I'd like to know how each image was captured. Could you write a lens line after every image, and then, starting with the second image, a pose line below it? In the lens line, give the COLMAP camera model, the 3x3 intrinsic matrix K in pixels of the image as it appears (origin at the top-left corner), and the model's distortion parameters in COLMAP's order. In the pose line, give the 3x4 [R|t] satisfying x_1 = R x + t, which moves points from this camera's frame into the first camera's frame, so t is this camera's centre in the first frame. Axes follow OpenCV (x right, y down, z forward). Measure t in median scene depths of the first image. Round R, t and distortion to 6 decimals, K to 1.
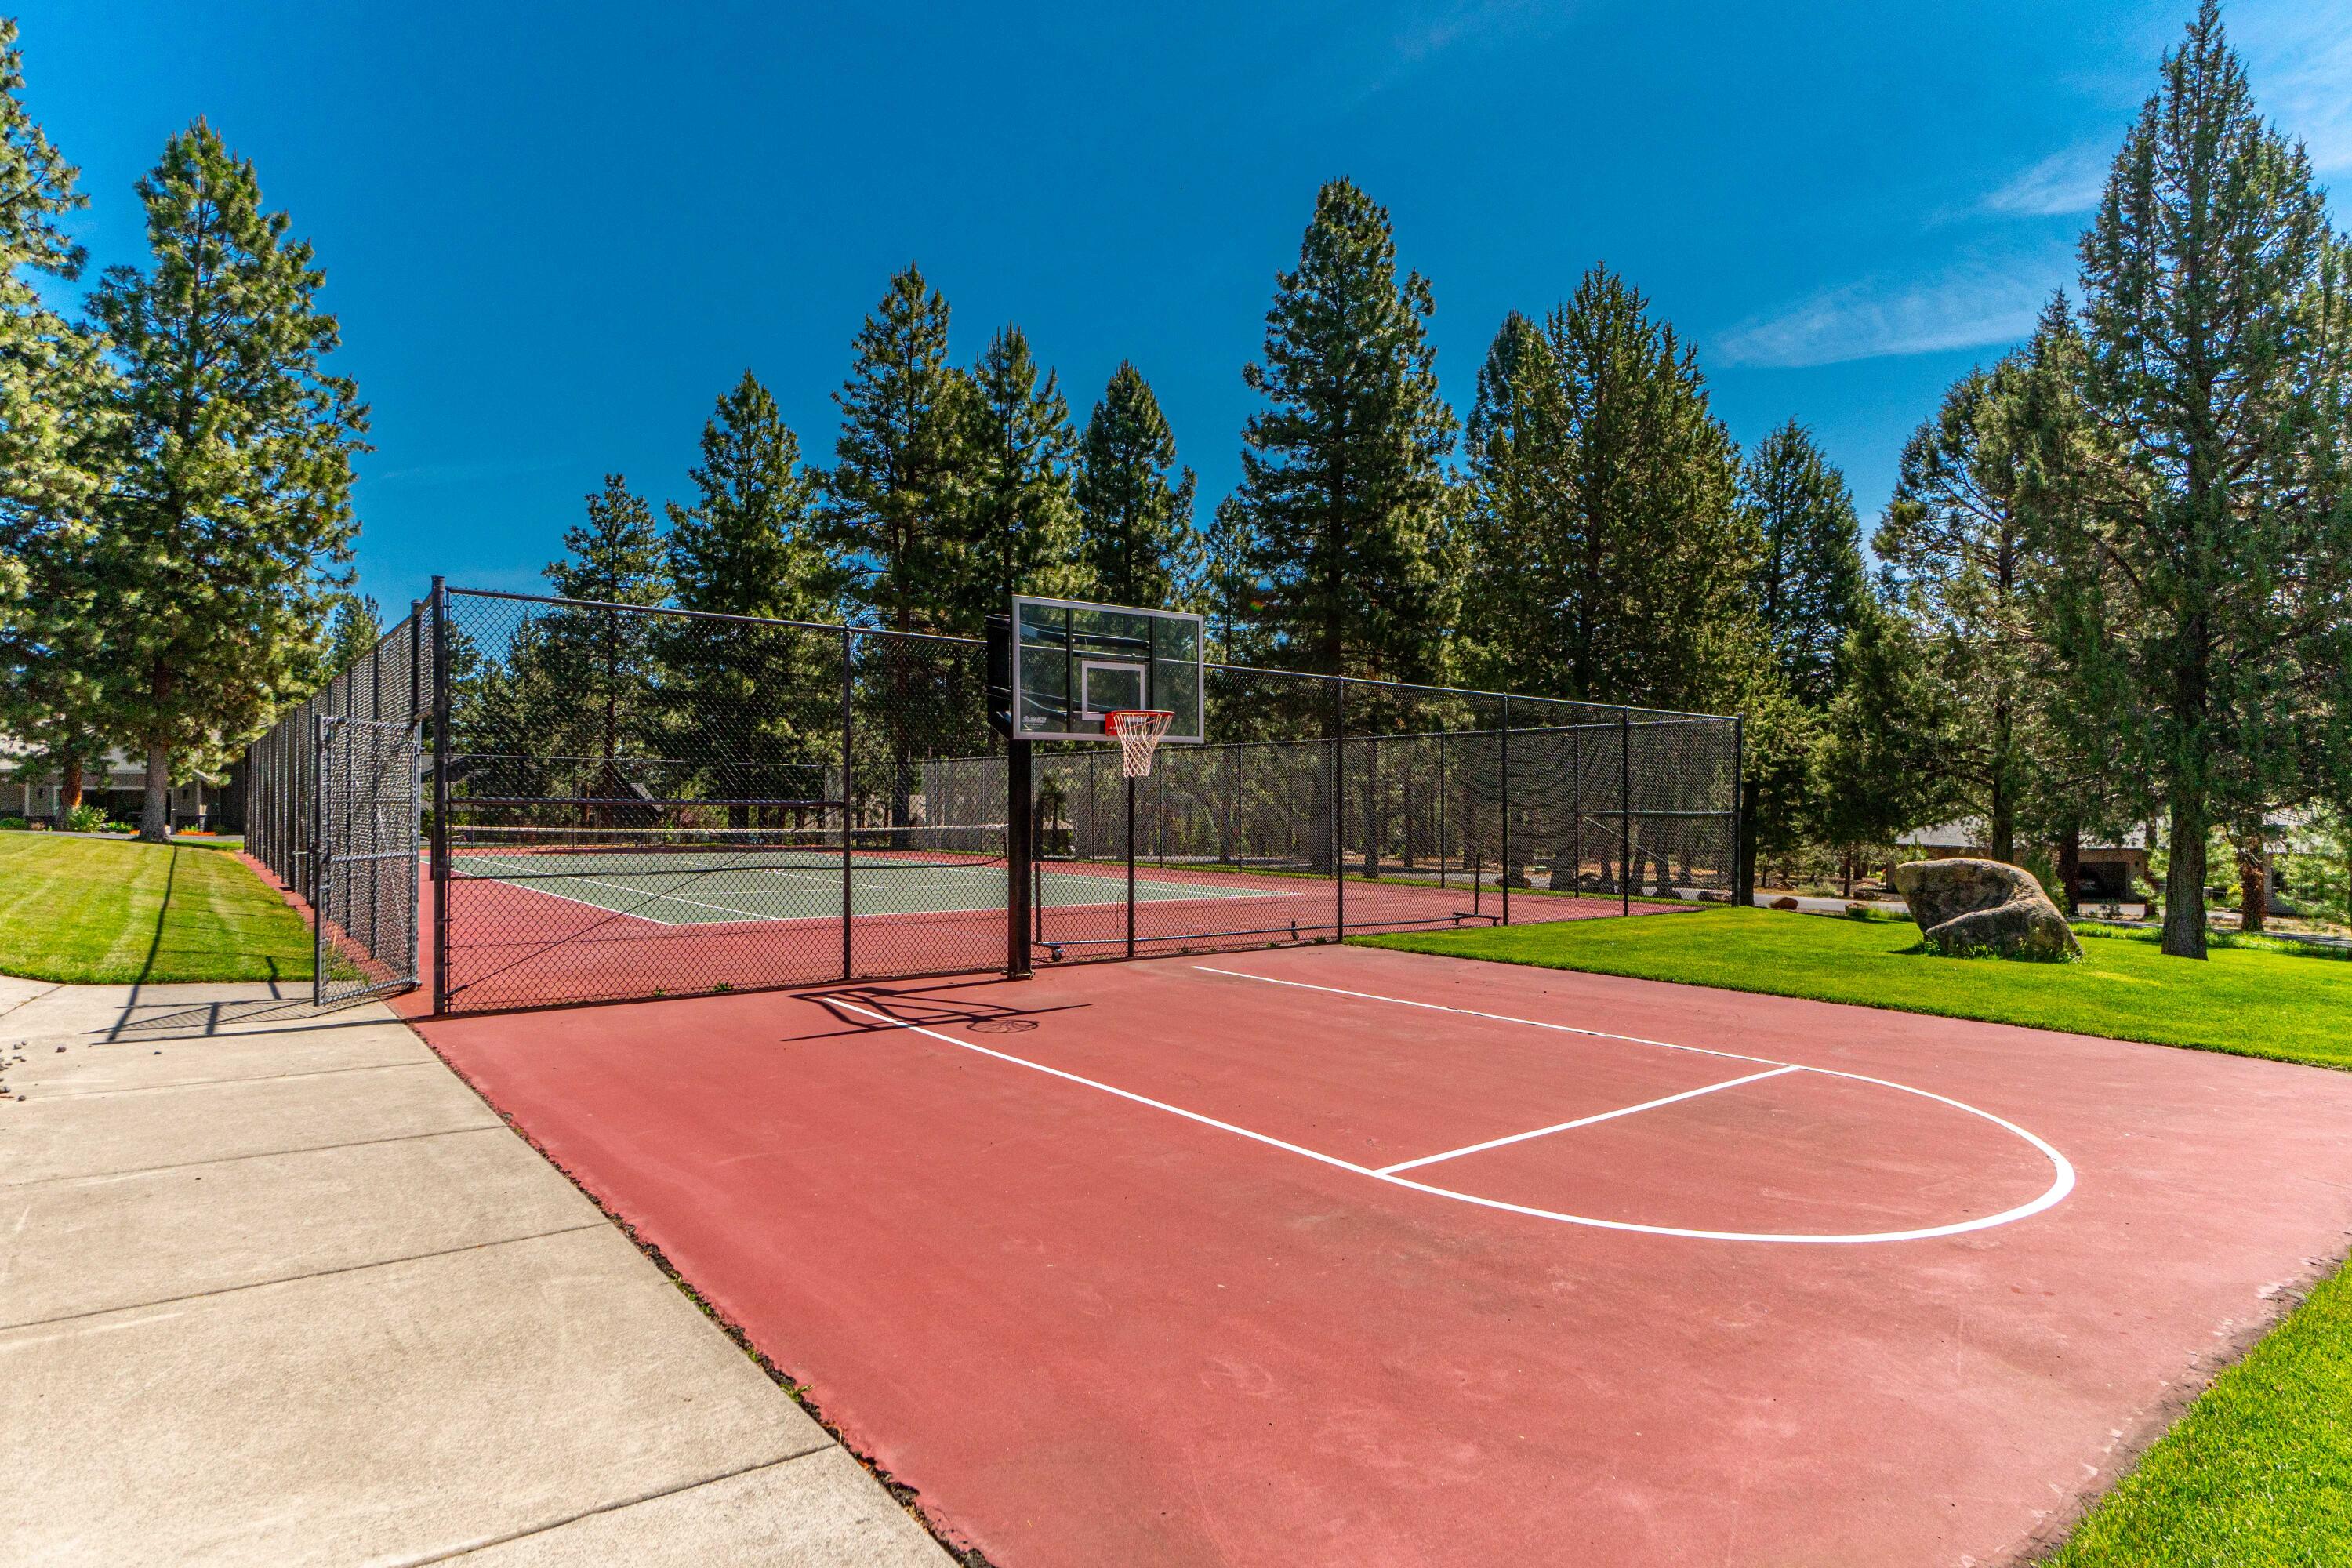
lens RADIAL K [[1256.6, 0, 1173.2], [0, 1256.6, 793.5], [0, 0, 1]] dist [0.000907, -0.002623]
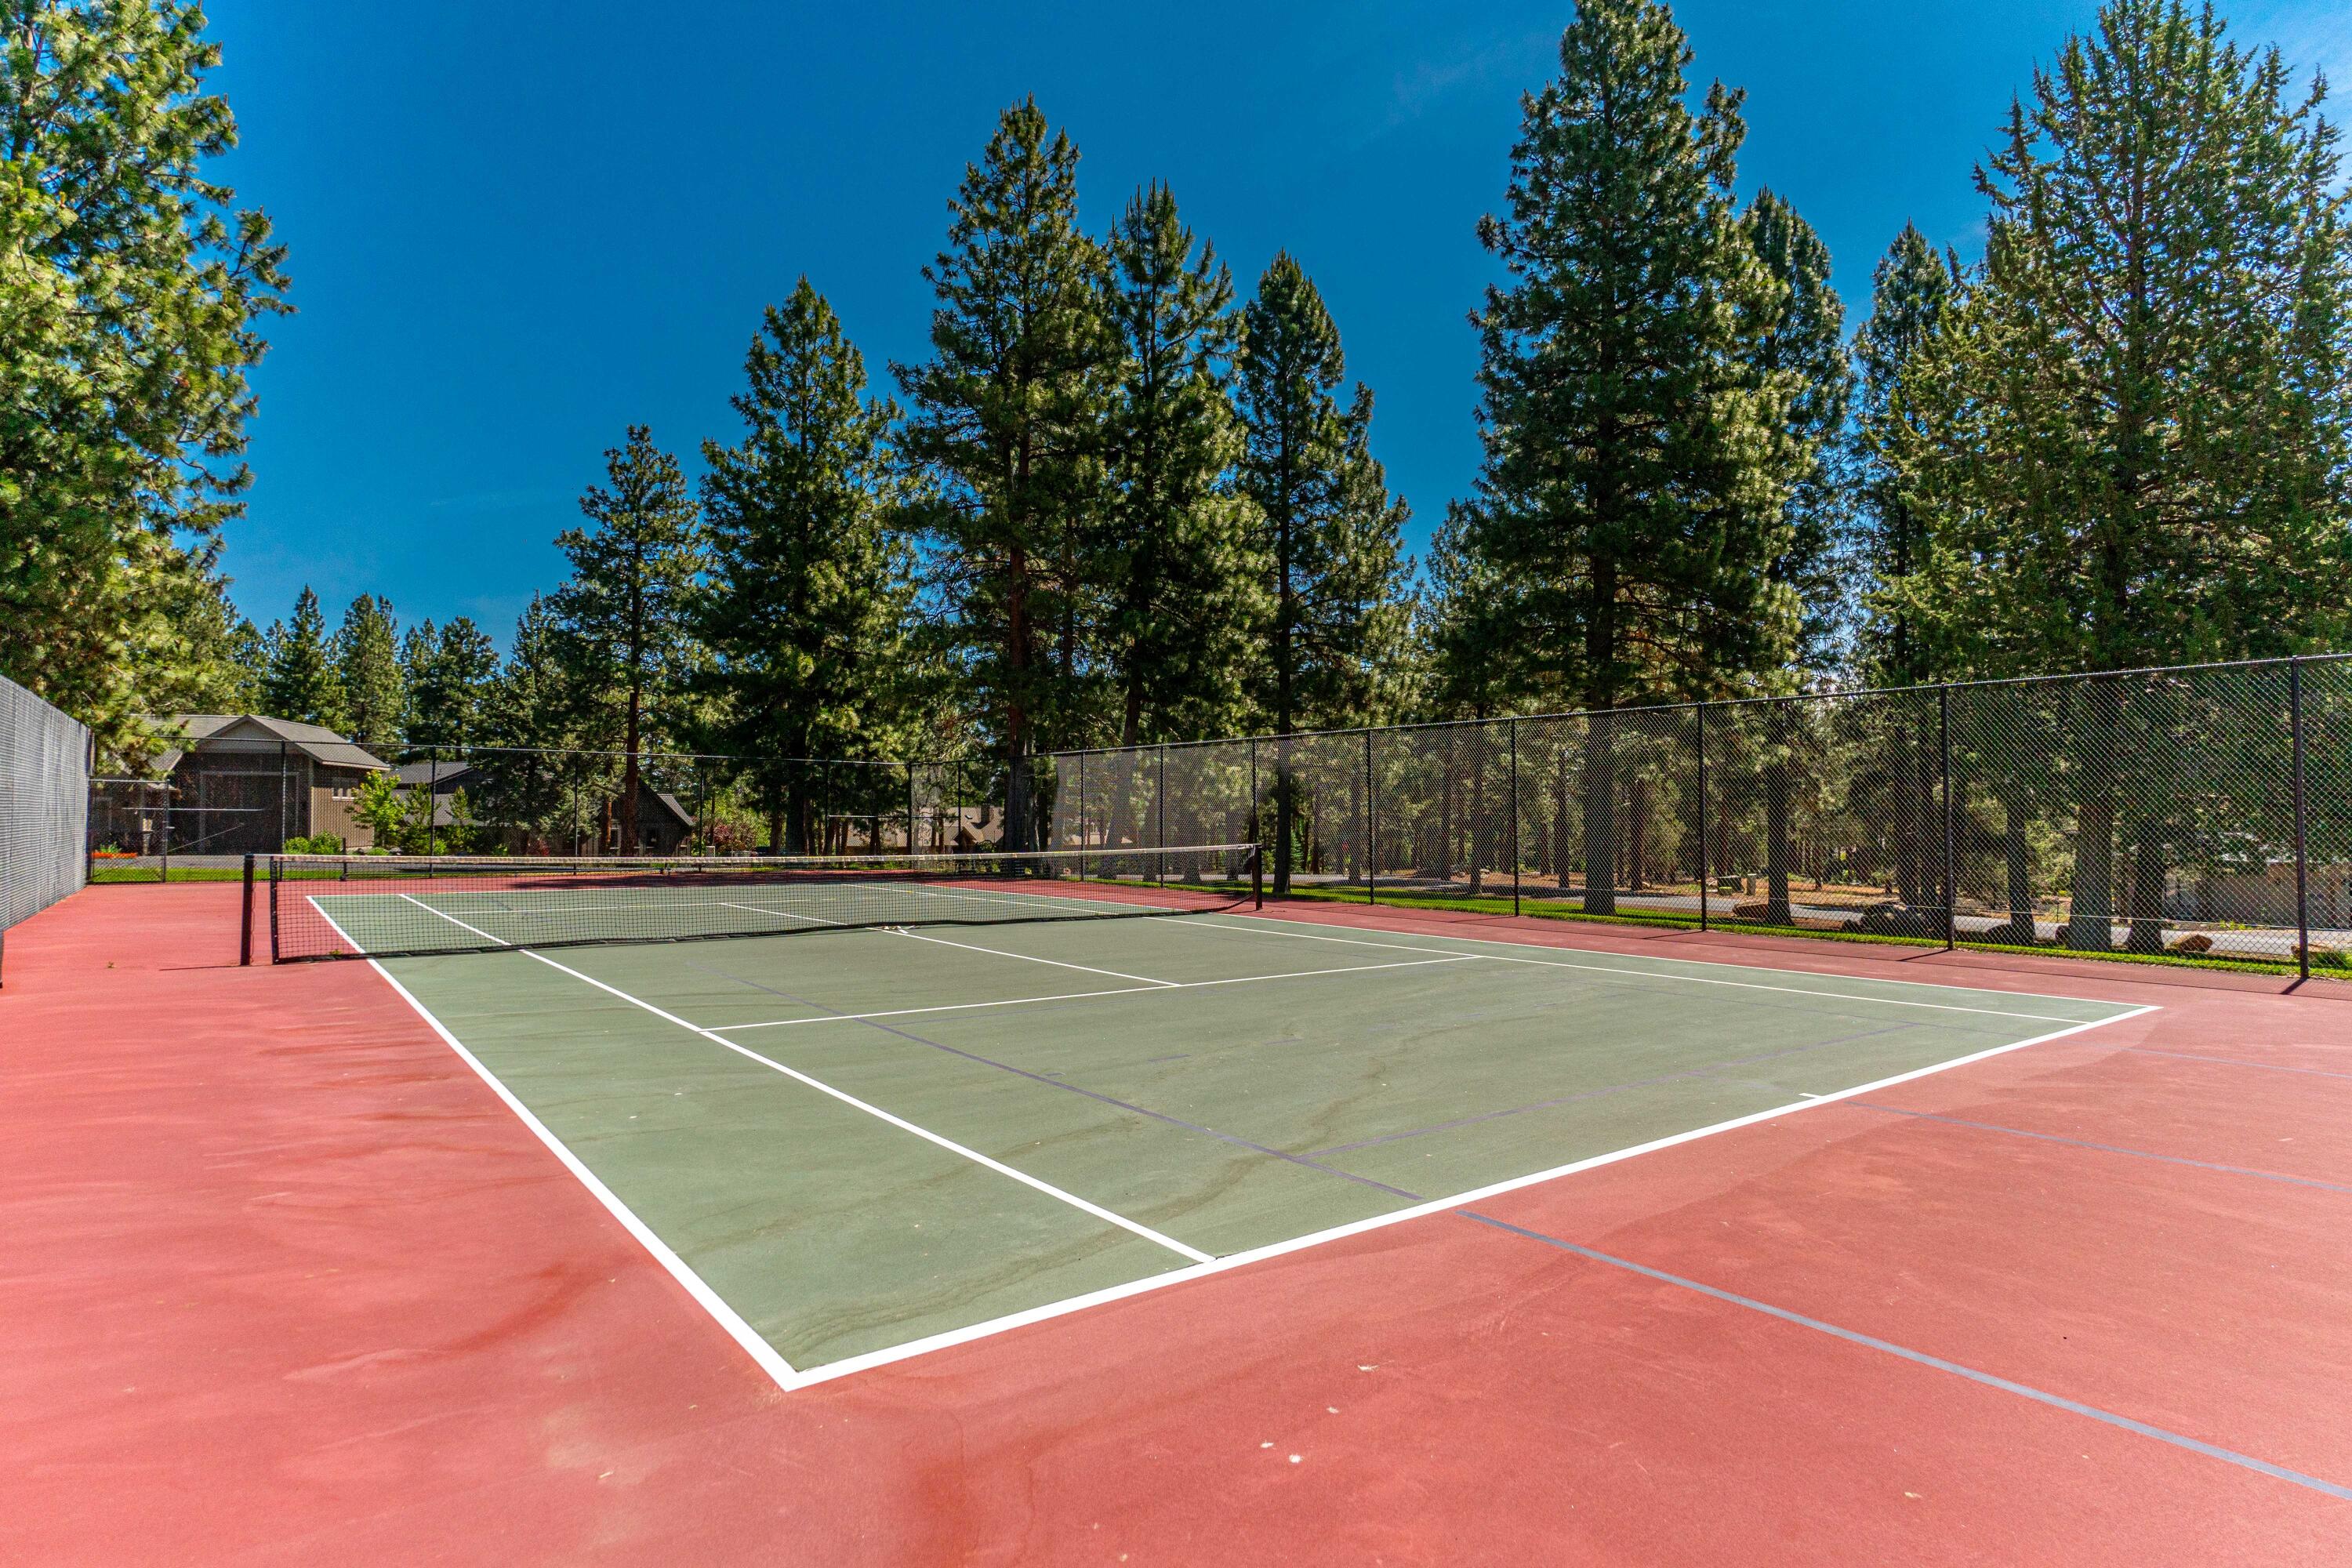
lens RADIAL K [[1256.6, 0, 1179.6], [0, 1256.6, 784.1], [0, 0, 1]] dist [0.000907, -0.002623]
pose [[0.999867, -0.004519, -0.015675, -0.091735], [0.004243, 0.999836, -0.017616, 0.003746], [0.015752, 0.017547, 0.999722, 0.218069]]
